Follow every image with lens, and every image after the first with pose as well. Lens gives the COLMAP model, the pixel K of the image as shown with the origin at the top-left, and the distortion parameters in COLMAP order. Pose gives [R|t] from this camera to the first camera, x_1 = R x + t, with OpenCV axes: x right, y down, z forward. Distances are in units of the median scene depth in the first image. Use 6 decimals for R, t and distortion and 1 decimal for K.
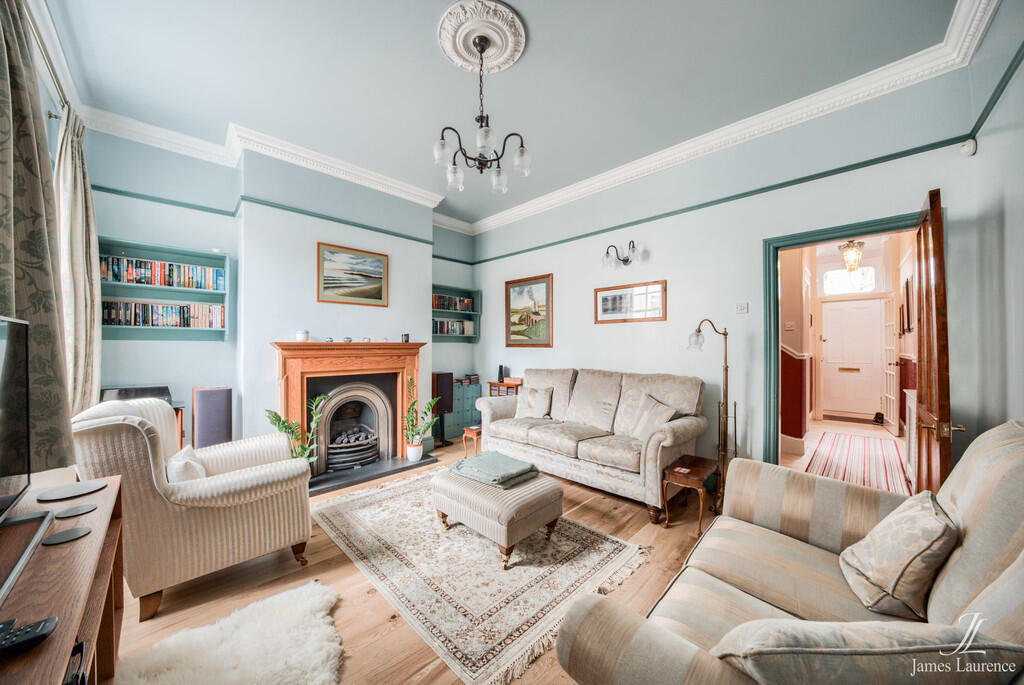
lens RADIAL K [[349.1, 0, 510.4], [0, 349.1, 346.6], [0, 0, 1]] dist [-0.000225, -0.000002]
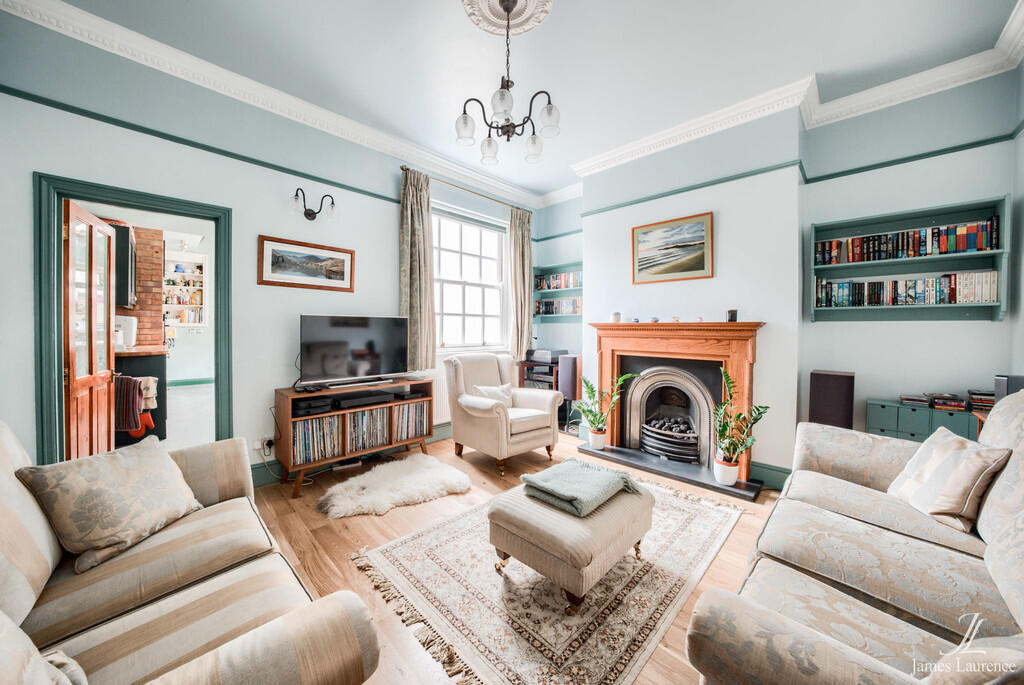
lens RADIAL K [[356.8, 0, 489.9], [0, 356.8, 332.2], [0, 0, 1]] dist [-0.000640, -0.000003]
pose [[-0.017250, 0.014069, -0.999752, 0.489404], [-0.007681, 0.999870, 0.014203, 0.003278], [0.999822, 0.007924, -0.017140, 0.534894]]
